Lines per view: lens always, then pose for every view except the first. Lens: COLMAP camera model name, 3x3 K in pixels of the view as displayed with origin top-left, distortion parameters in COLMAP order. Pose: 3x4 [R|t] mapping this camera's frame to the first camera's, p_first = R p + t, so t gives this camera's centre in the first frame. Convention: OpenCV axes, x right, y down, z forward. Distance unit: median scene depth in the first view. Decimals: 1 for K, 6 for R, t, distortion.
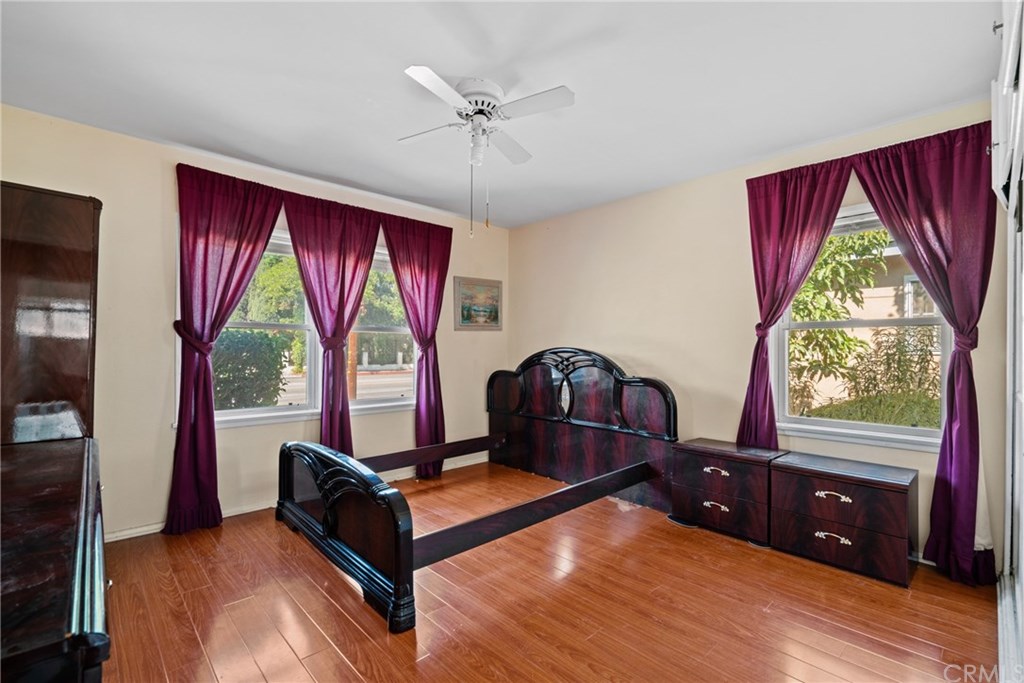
lens RADIAL K [[461.4, 0, 510.4], [0, 461.4, 342.4], [0, 0, 1]] dist [-0.003539, 0.000344]
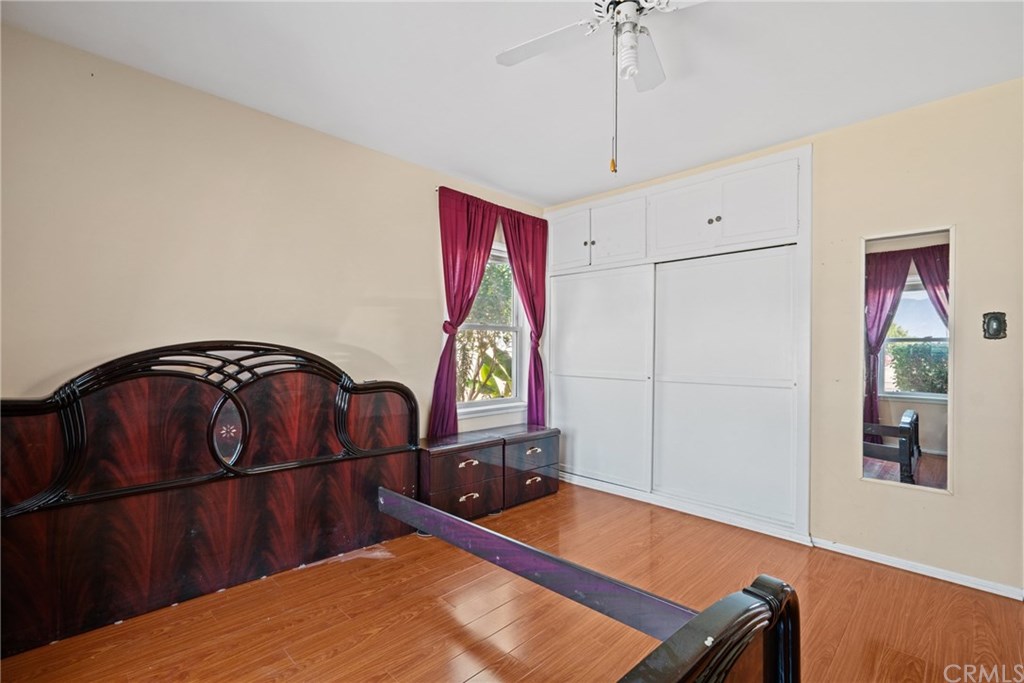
lens RADIAL K [[461.4, 0, 511.9], [0, 461.4, 350.5], [0, 0, 1]] dist [-0.003539, 0.000344]
pose [[-0.035823, -0.004320, 0.999349, -0.501102], [-0.022654, 0.999737, 0.003509, 0.015361], [-0.999101, -0.022514, -0.035911, 0.794440]]
